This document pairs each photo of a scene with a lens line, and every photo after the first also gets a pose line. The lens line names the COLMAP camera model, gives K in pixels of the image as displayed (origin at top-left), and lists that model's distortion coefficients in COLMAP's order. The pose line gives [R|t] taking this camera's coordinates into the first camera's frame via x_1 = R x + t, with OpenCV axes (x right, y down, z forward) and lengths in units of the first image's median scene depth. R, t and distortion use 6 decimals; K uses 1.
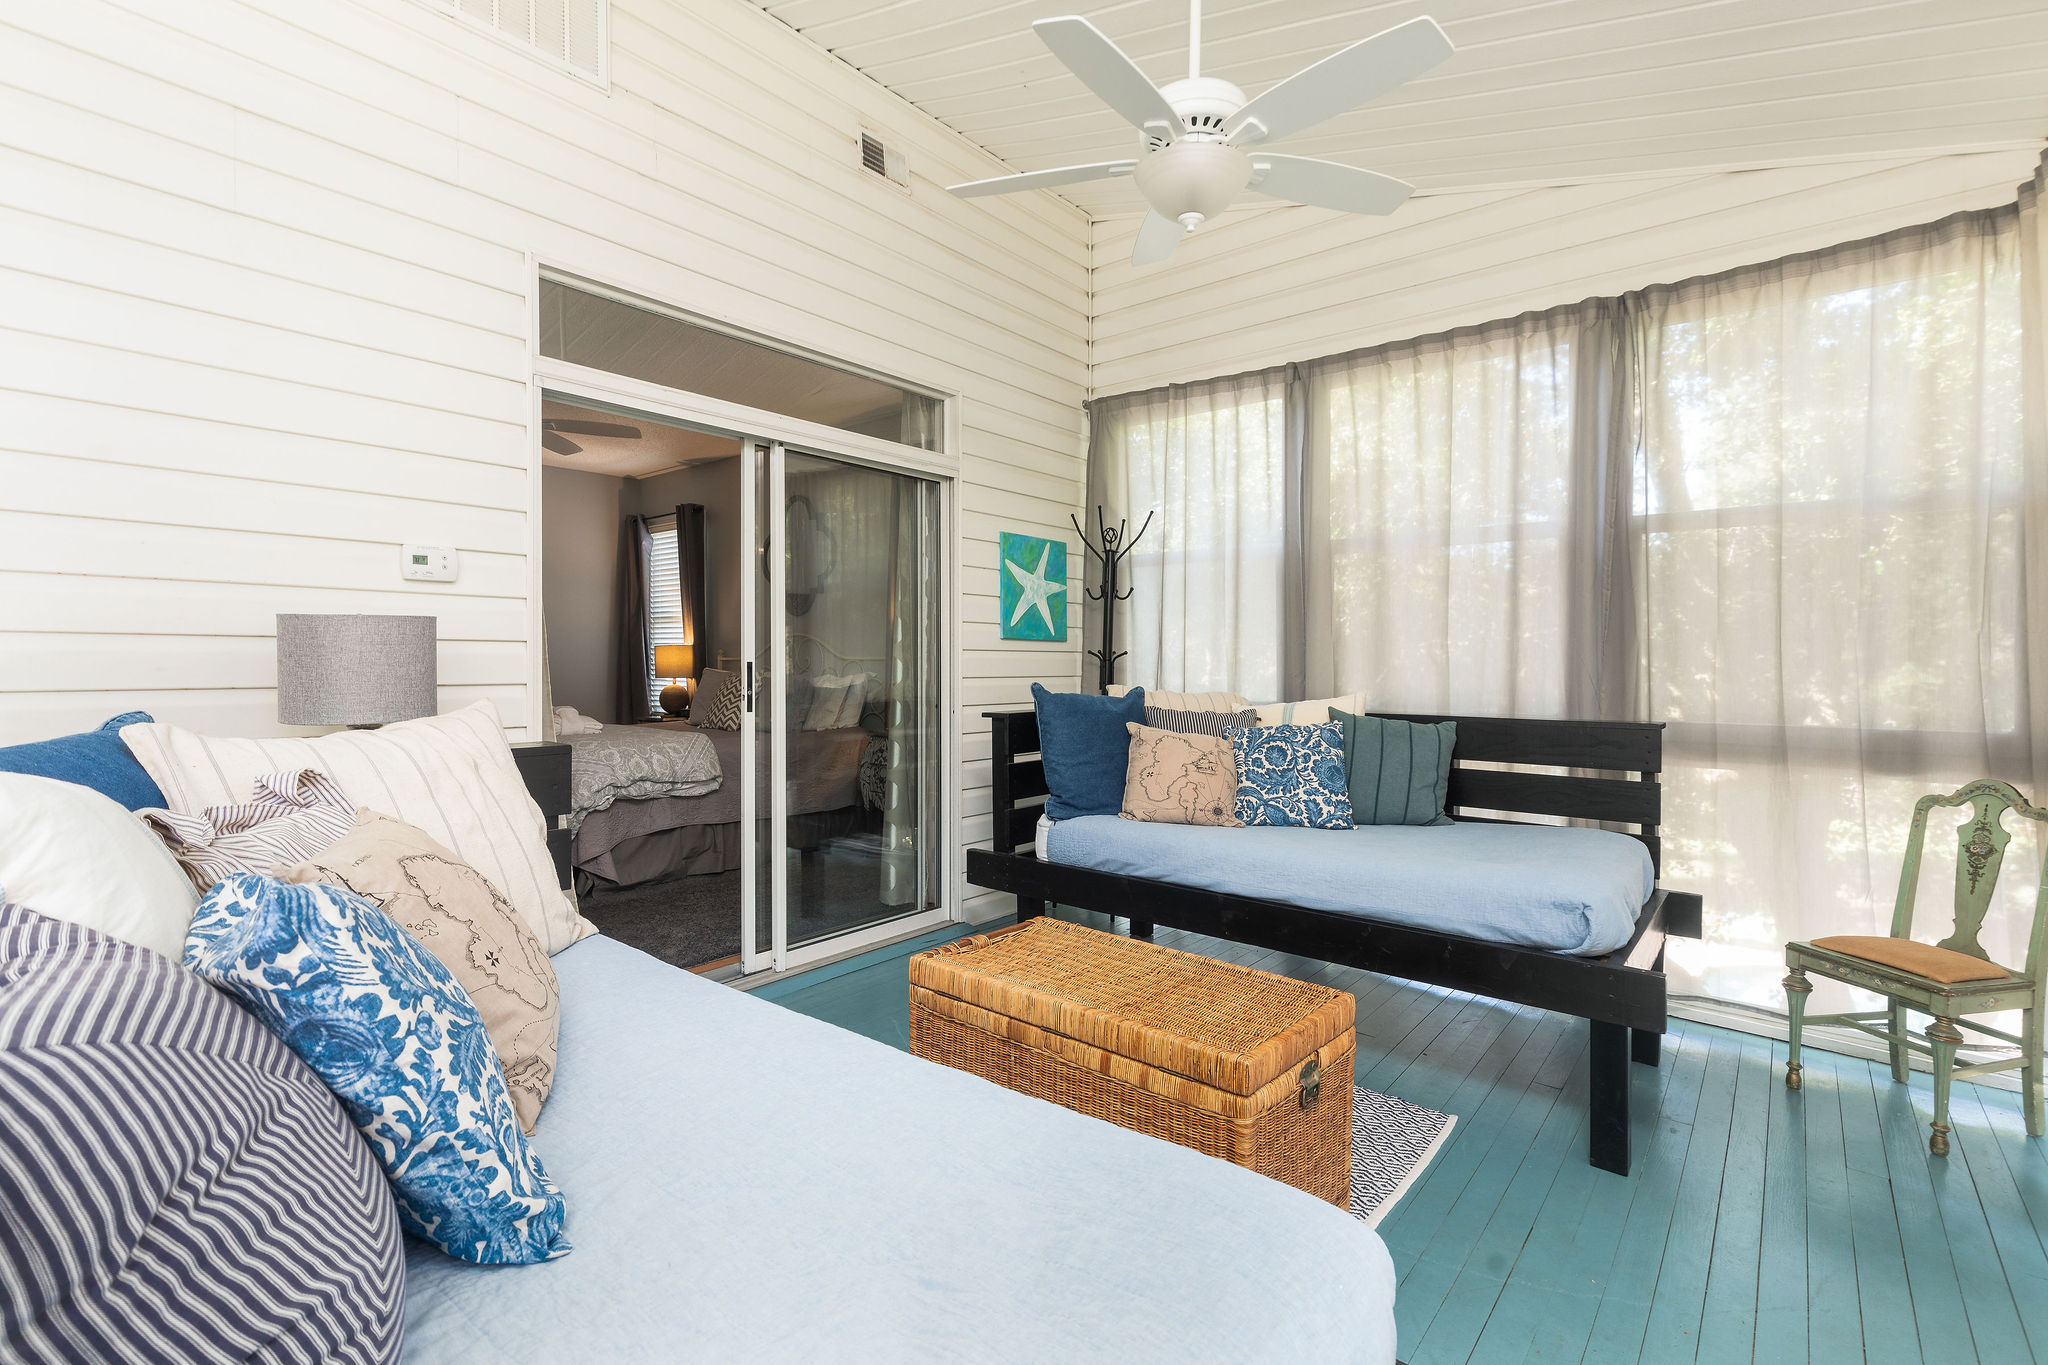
lens RADIAL K [[955.0, 0, 1032.0], [0, 955.0, 679.6], [0, 0, 1]] dist [0.012043, -0.003483]
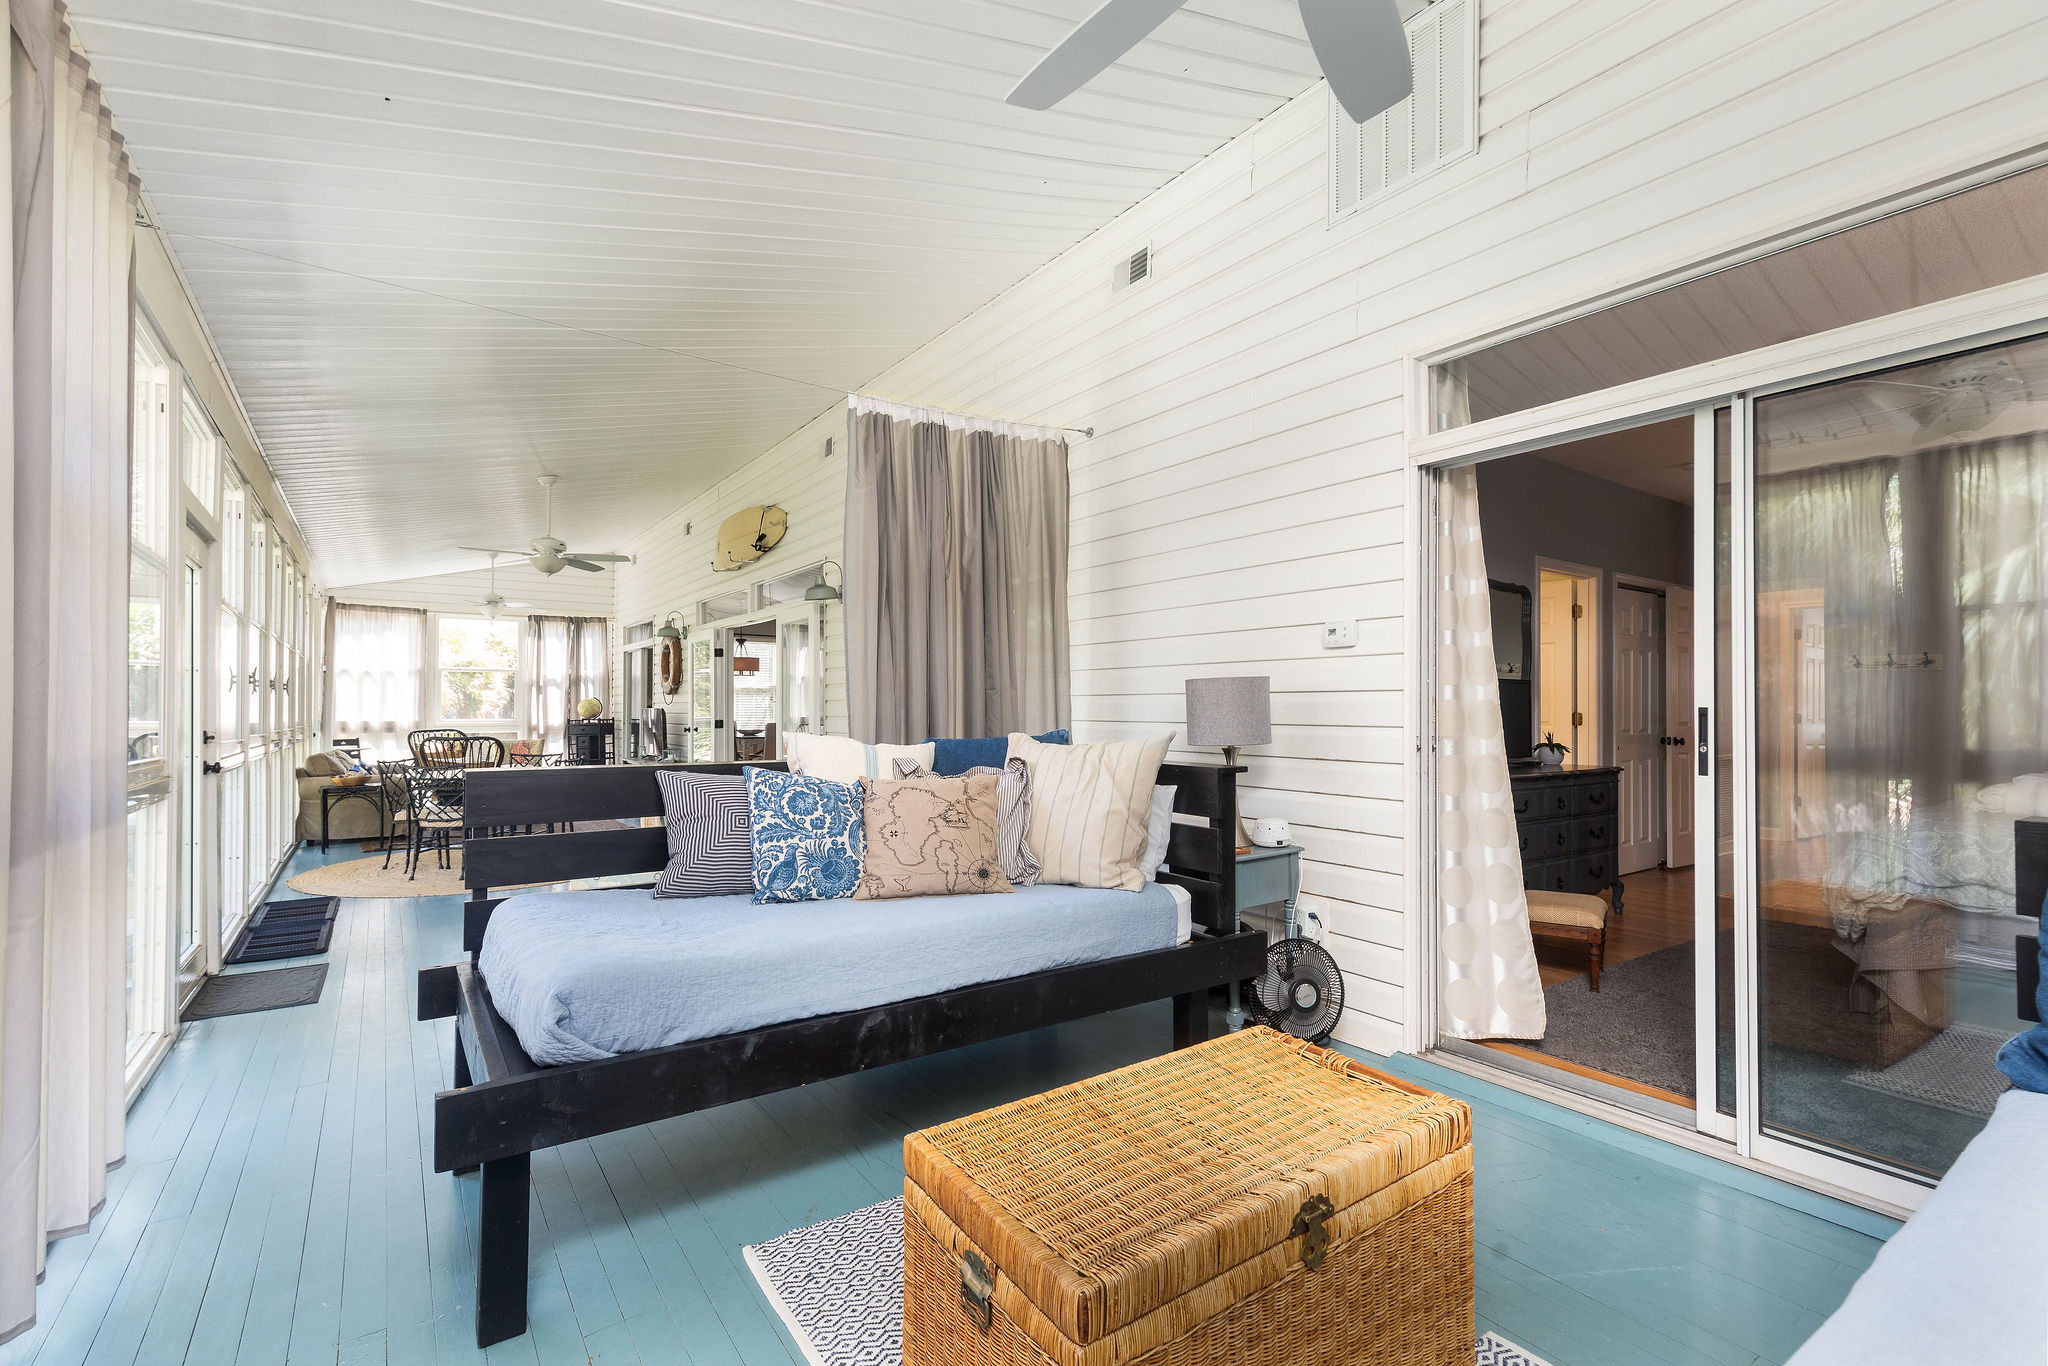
lens RADIAL K [[955.0, 0, 1028.8], [0, 955.0, 691.3], [0, 0, 1]] dist [0.012043, -0.003483]
pose [[-0.294958, -0.010637, -0.955451, 0.651545], [-0.013336, 0.999886, -0.007015, -0.021938], [0.955417, 0.010672, -0.295066, 0.832245]]
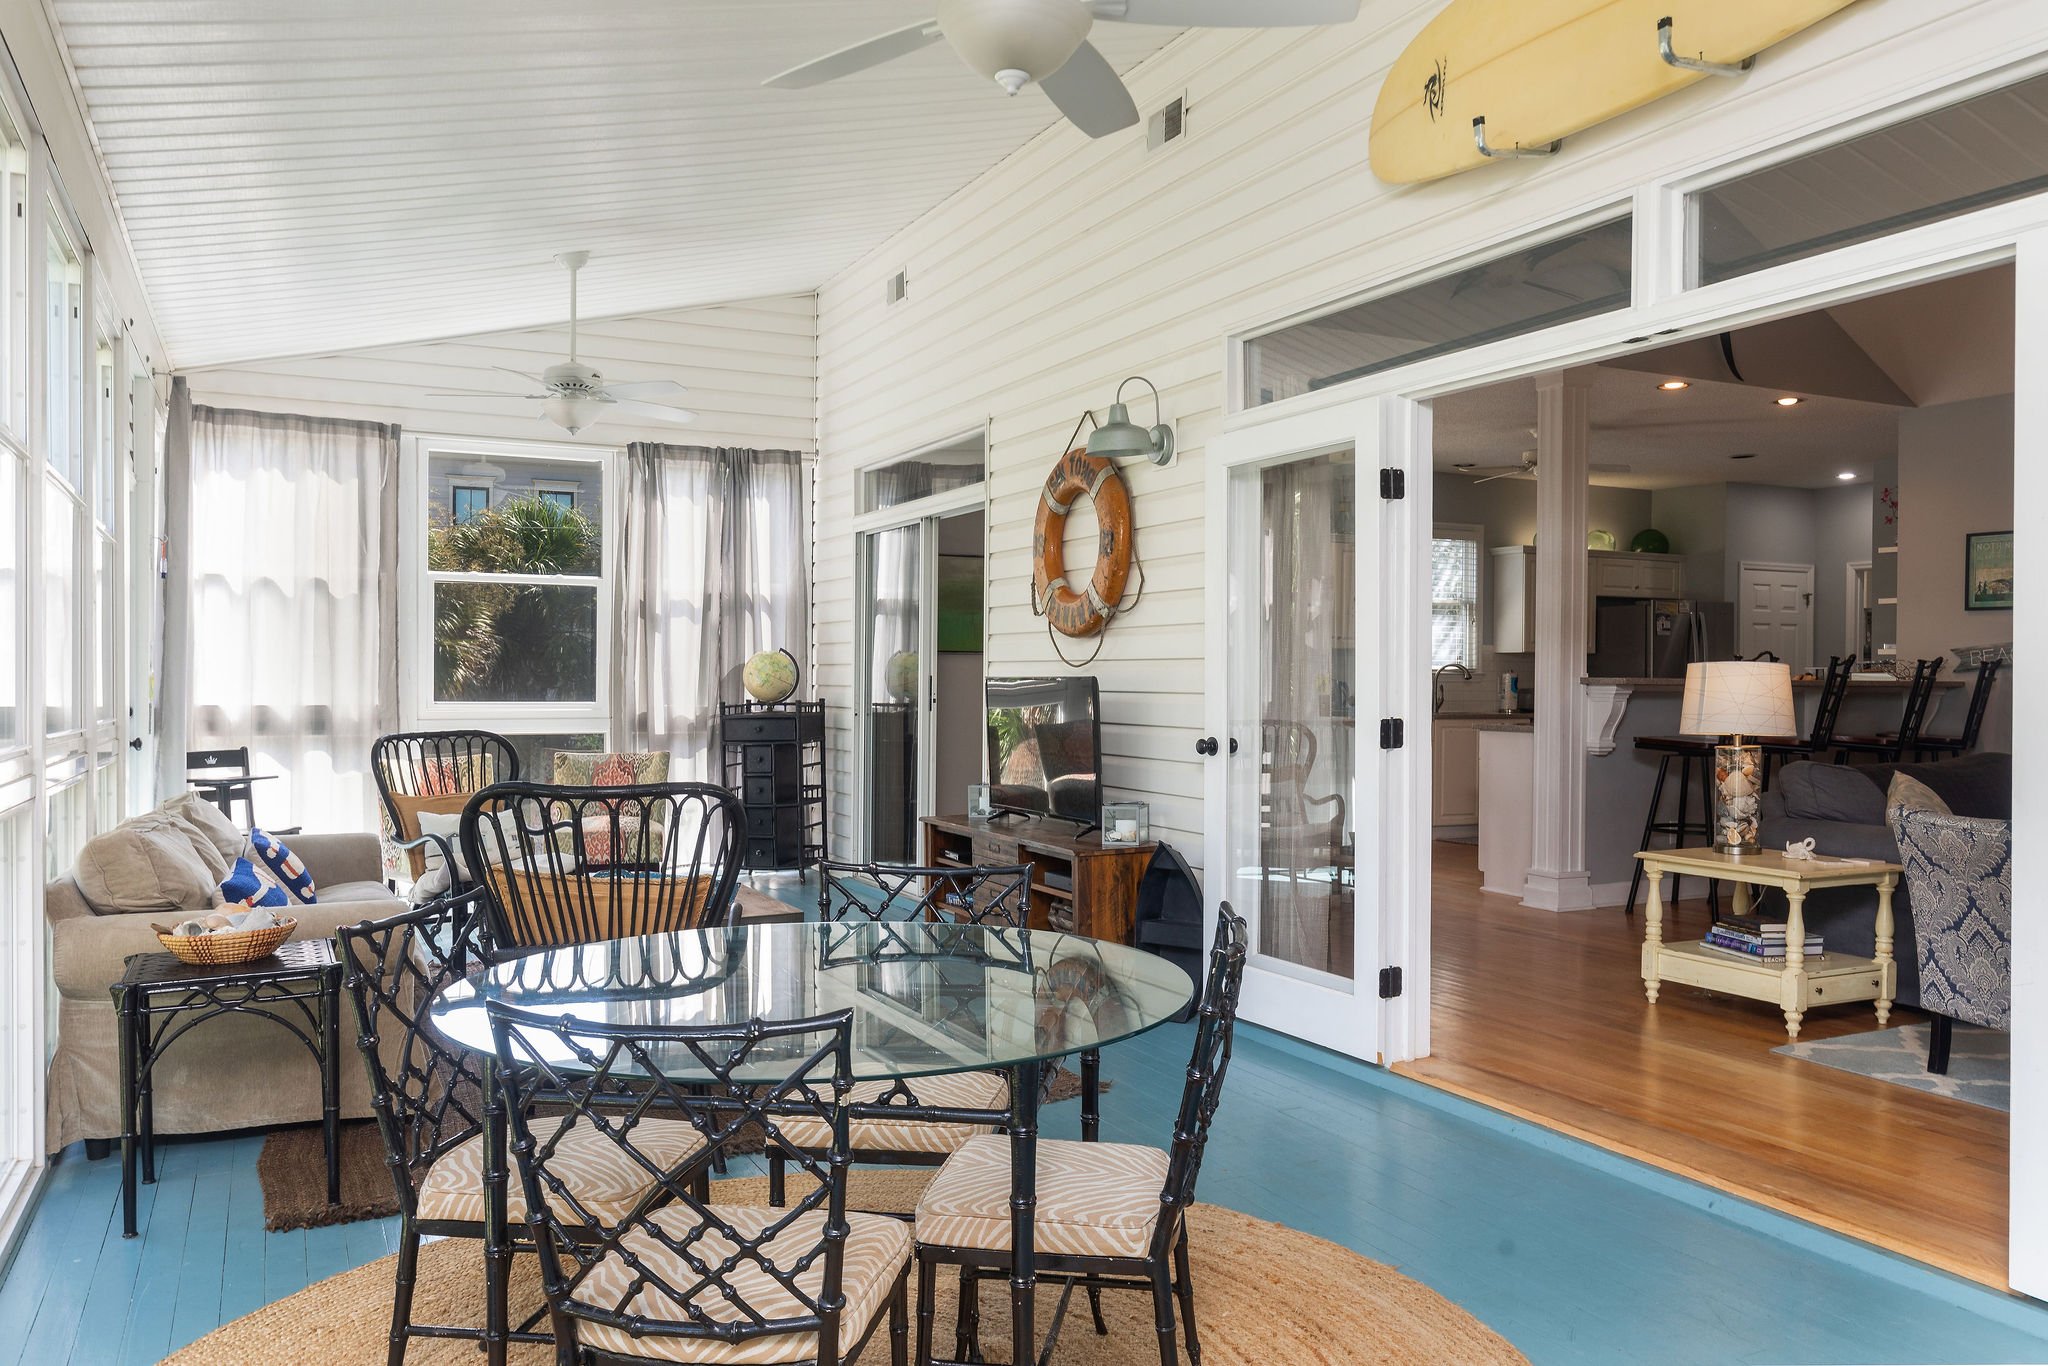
lens RADIAL K [[1527.4, 0, 1021.7], [0, 1527.4, 684.7], [0, 0, 1]] dist [-0.012253, 0.002113]
pose [[-0.421038, 0.005442, -0.907027, 0.110942], [-0.014474, 0.999814, 0.012717, -0.000867], [0.906928, 0.018482, -0.420881, 0.132074]]
